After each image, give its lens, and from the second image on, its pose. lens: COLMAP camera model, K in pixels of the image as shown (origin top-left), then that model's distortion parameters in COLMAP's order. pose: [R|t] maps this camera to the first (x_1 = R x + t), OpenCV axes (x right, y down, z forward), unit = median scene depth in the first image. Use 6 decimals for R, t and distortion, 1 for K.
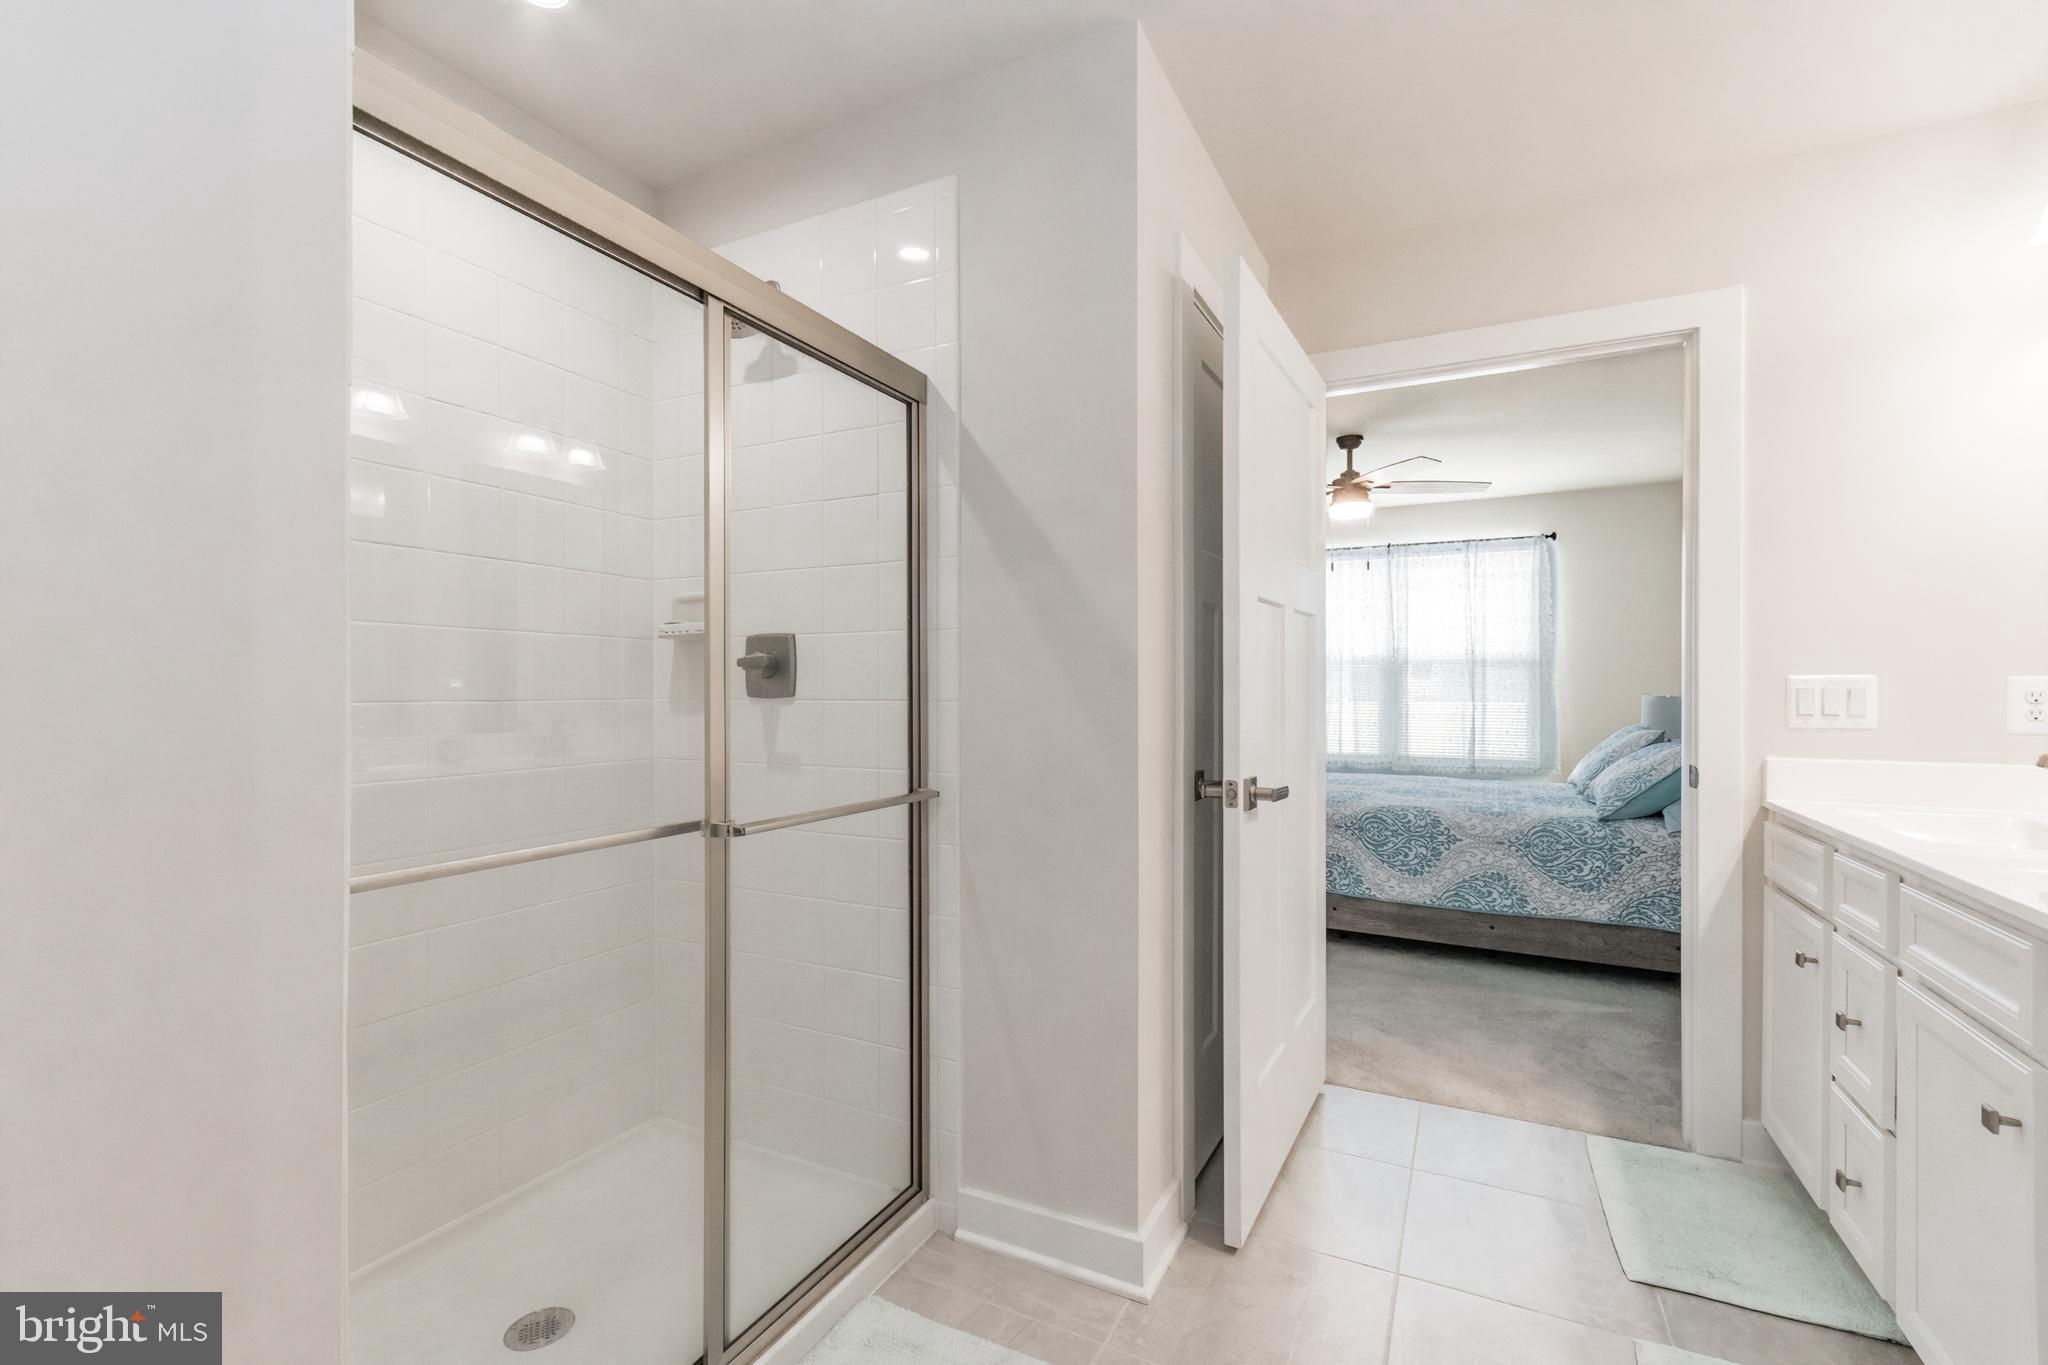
lens RADIAL K [[928.0, 0, 1028.6], [0, 928.0, 685.7], [0, 0, 1]] dist [0.006571, -0.000578]
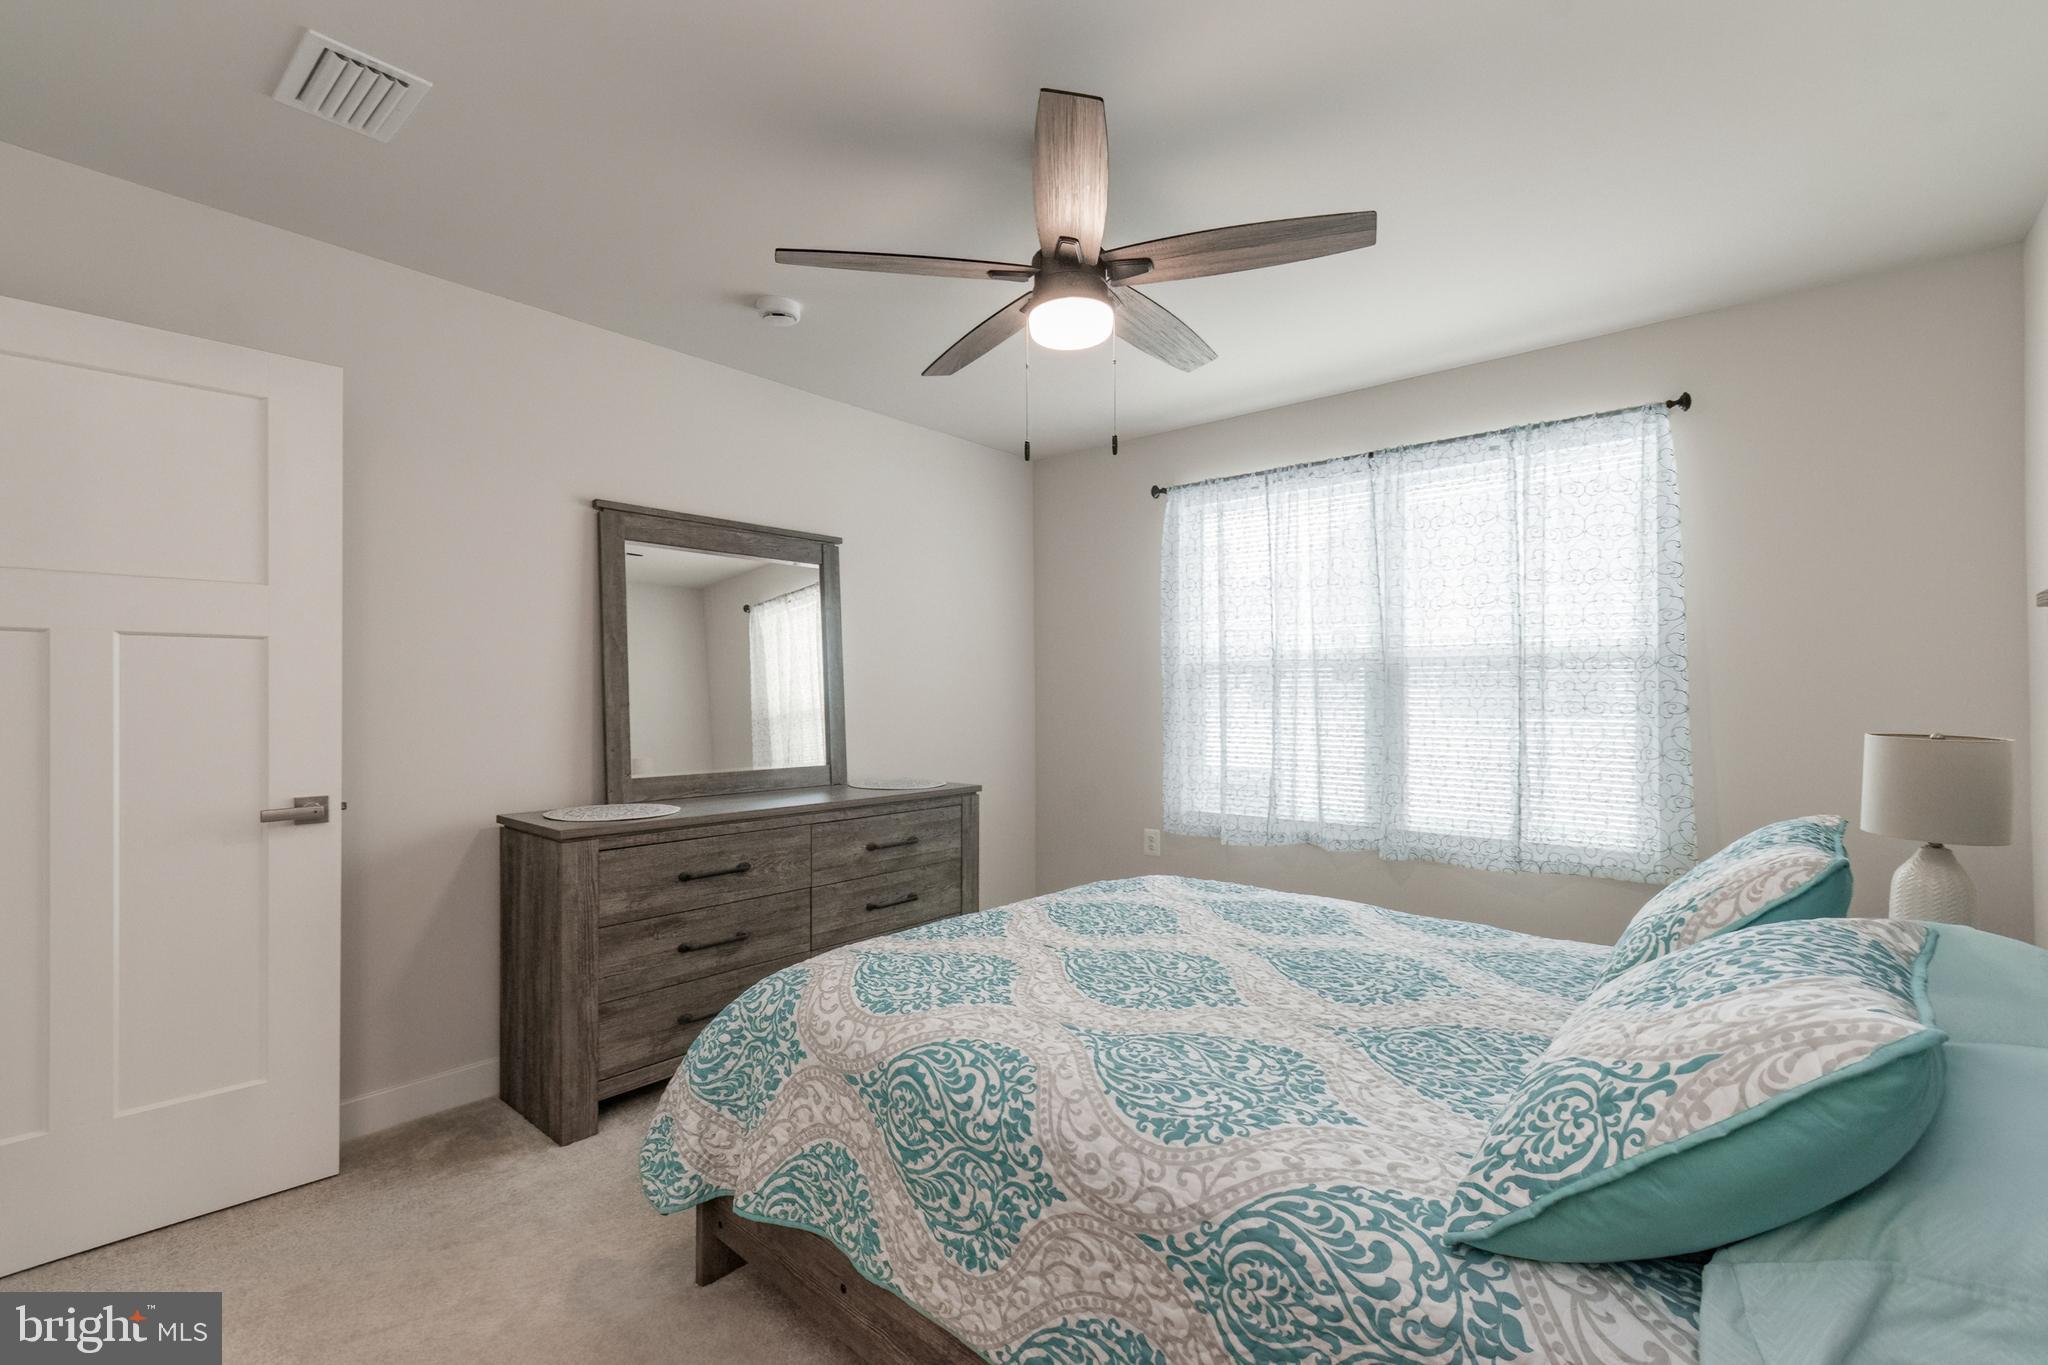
lens RADIAL K [[928.0, 0, 1016.8], [0, 928.0, 690.7], [0, 0, 1]] dist [0.006571, -0.000578]
pose [[0.969694, -0.005085, -0.244270, 0.331557], [0.004657, 0.999986, -0.002331, -0.007844], [0.244278, 0.001123, 0.969705, 0.422649]]
